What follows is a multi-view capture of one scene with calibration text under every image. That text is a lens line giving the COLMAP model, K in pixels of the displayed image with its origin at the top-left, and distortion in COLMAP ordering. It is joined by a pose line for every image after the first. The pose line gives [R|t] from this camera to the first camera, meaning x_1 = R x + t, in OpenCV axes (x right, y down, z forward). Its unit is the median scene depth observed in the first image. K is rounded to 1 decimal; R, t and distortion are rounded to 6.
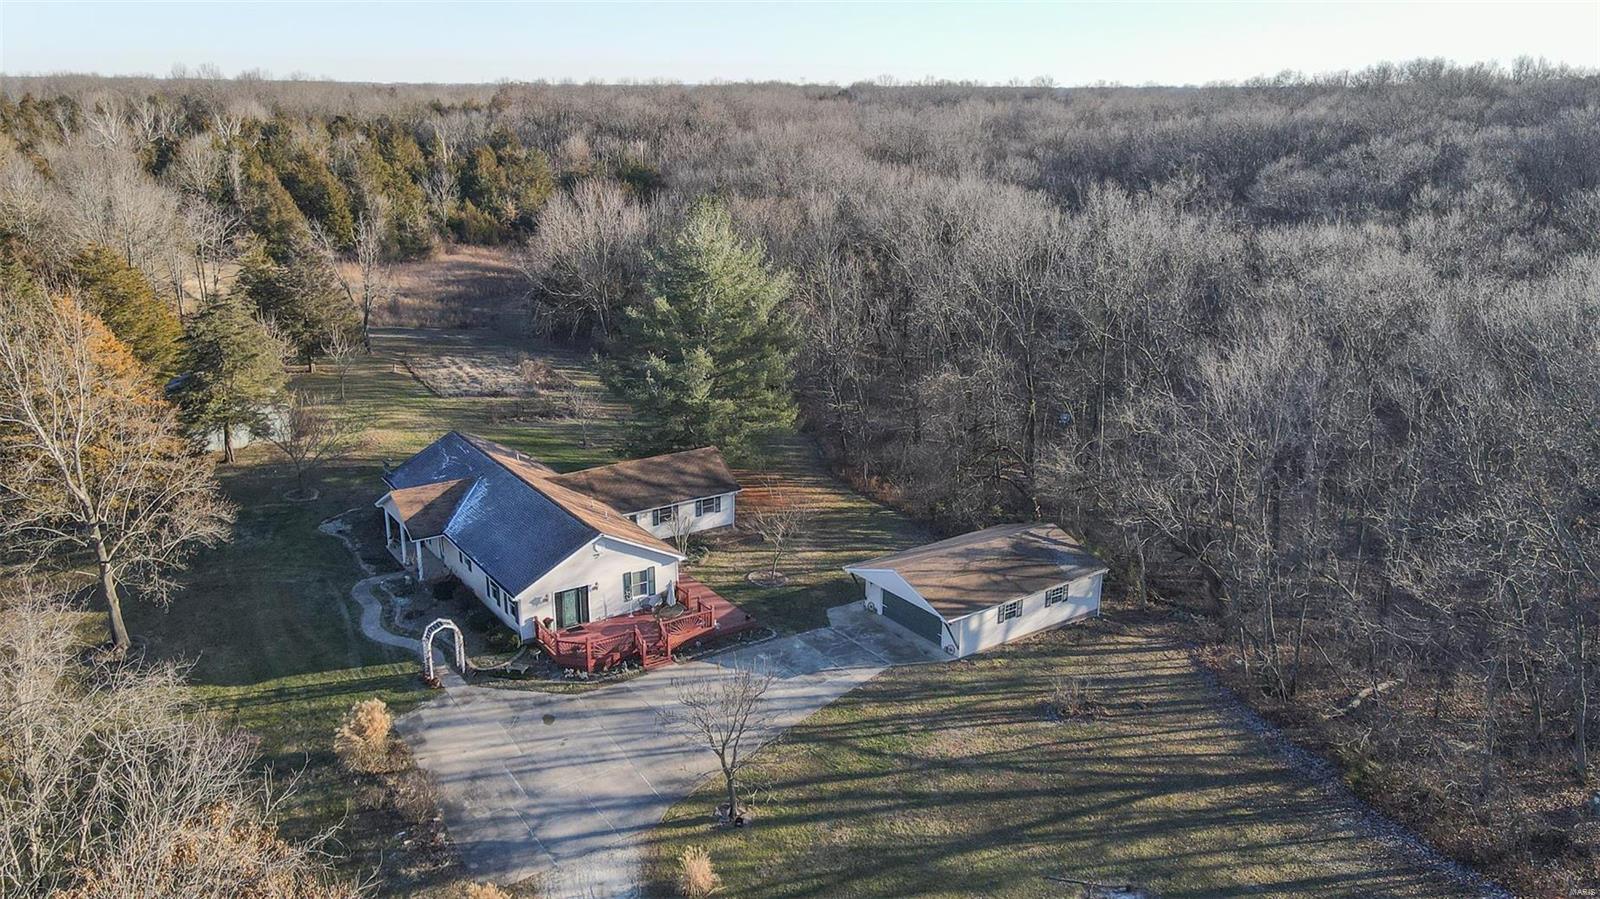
lens RADIAL K [[1168.5, 0, 791.1], [0, 1168.5, 449.9], [0, 0, 1]] dist [0.020430, 0.024109]
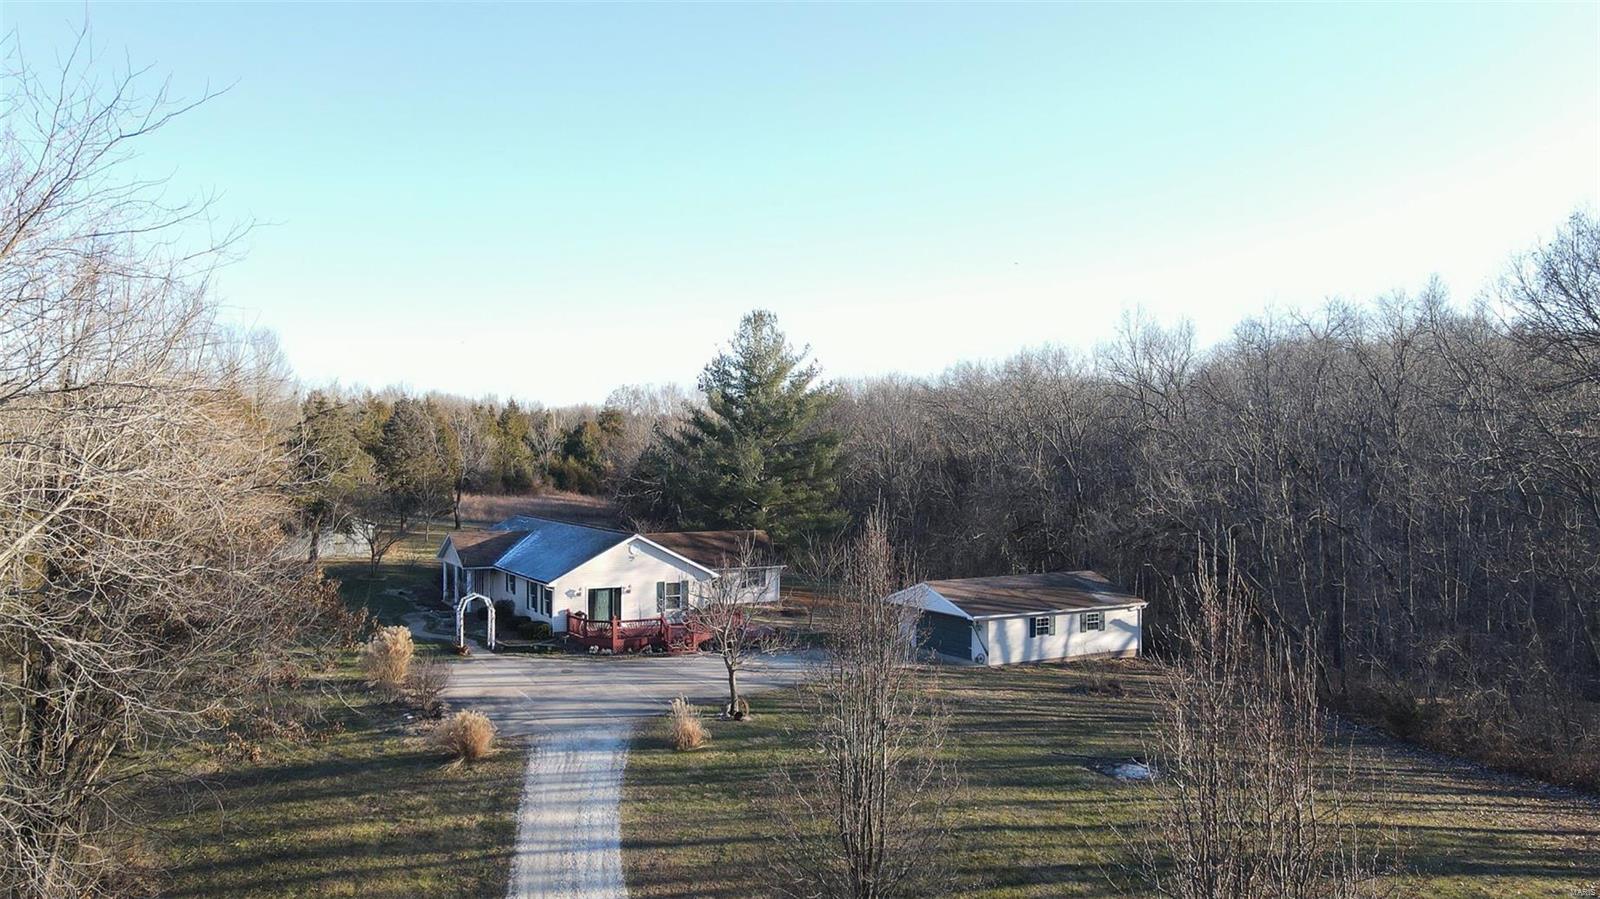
lens RADIAL K [[1168.5, 0, 791.8], [0, 1168.5, 454.3], [0, 0, 1]] dist [0.020430, 0.024109]
pose [[0.995927, -0.004765, -0.090040, 0.067165], [-0.022191, 0.954934, -0.295987, 0.299338], [0.087392, 0.296780, 0.950939, 0.001243]]
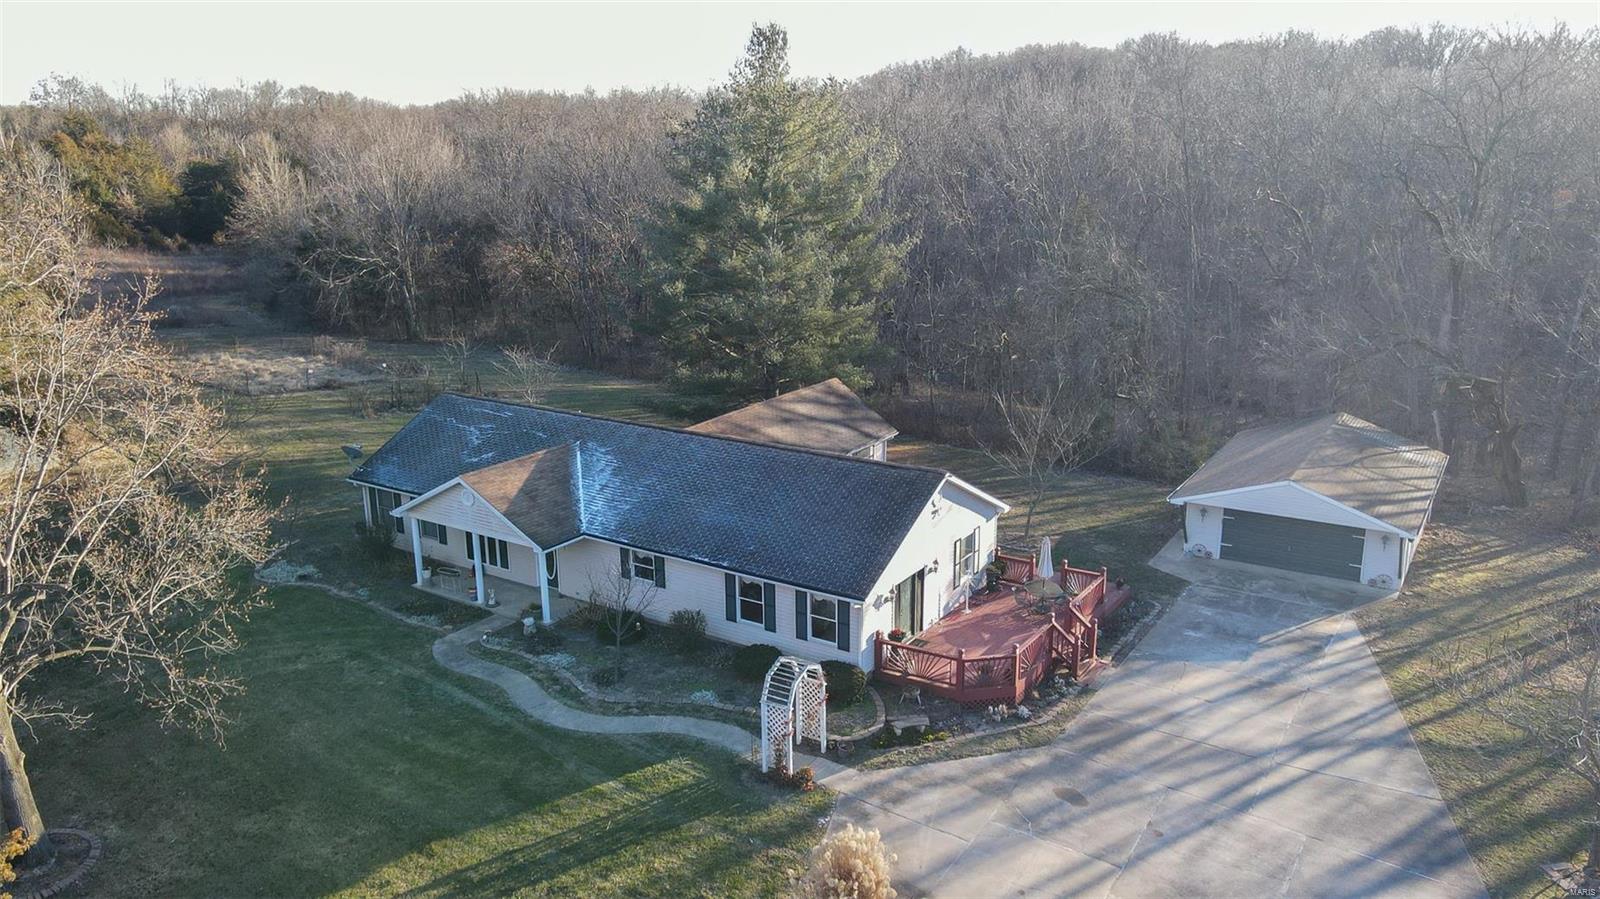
lens RADIAL K [[1168.5, 0, 804.1], [0, 1168.5, 457.4], [0, 0, 1]] dist [0.020430, 0.024109]
pose [[0.923016, -0.120165, 0.365515, -0.429134], [0.130335, 0.991465, -0.003179, 0.054349], [-0.362013, 0.050574, 0.930800, 0.463185]]
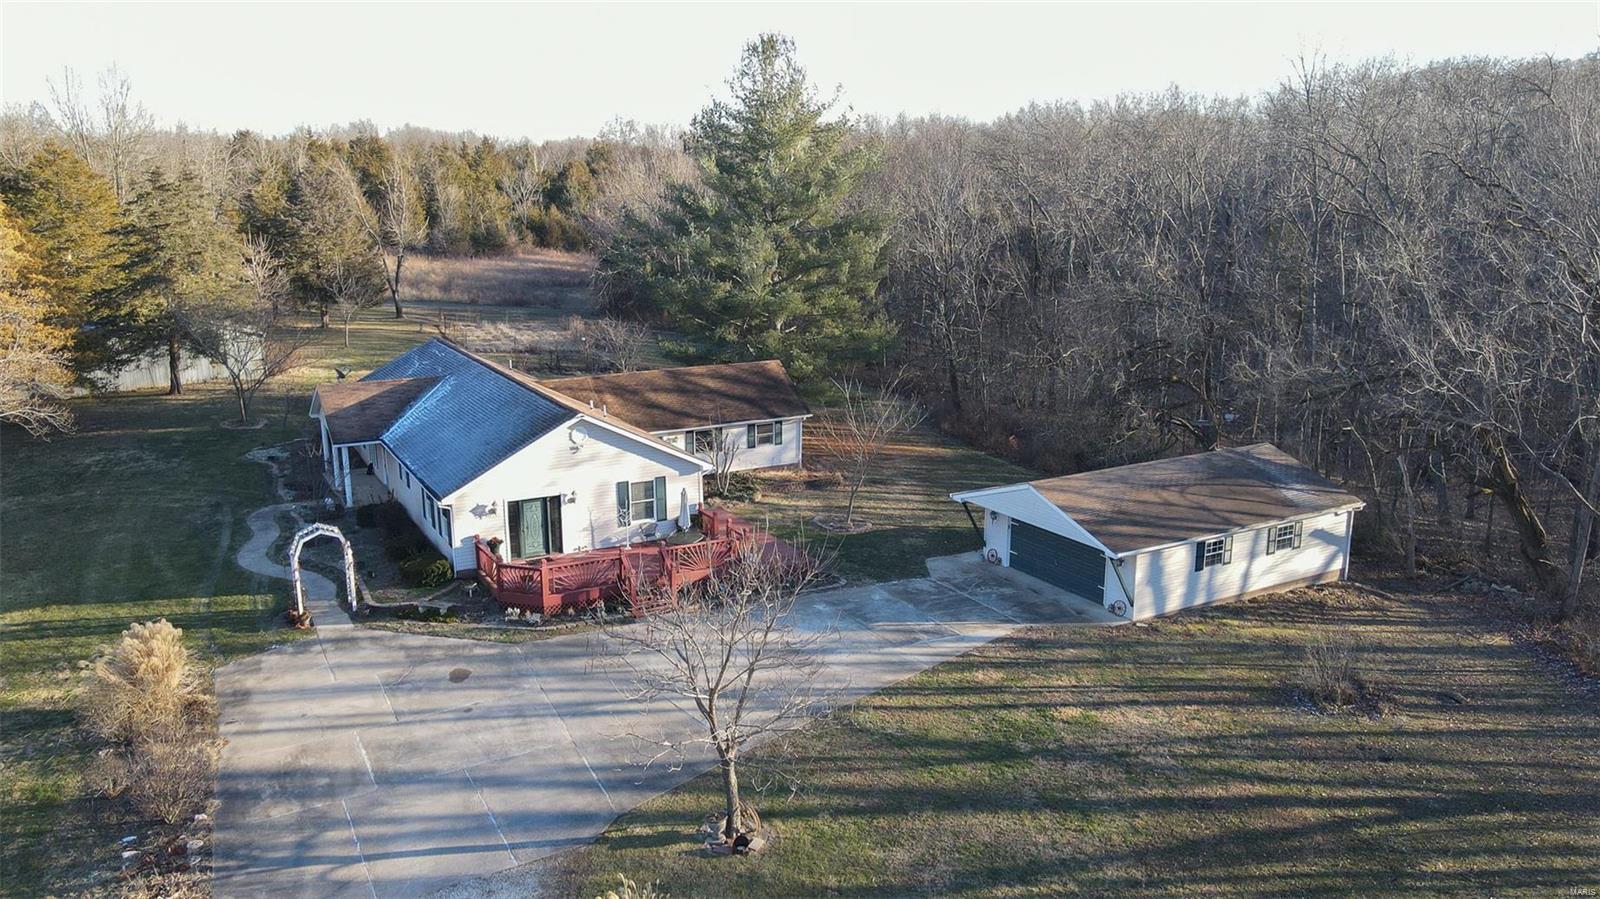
lens RADIAL K [[1168.5, 0, 795.3], [0, 1168.5, 438.0], [0, 0, 1]] dist [0.020430, 0.024109]
pose [[0.995260, 0.009401, -0.096793, 0.022023], [-0.017361, 0.996504, -0.081719, 0.133094], [0.095686, 0.083013, 0.991944, 0.345452]]
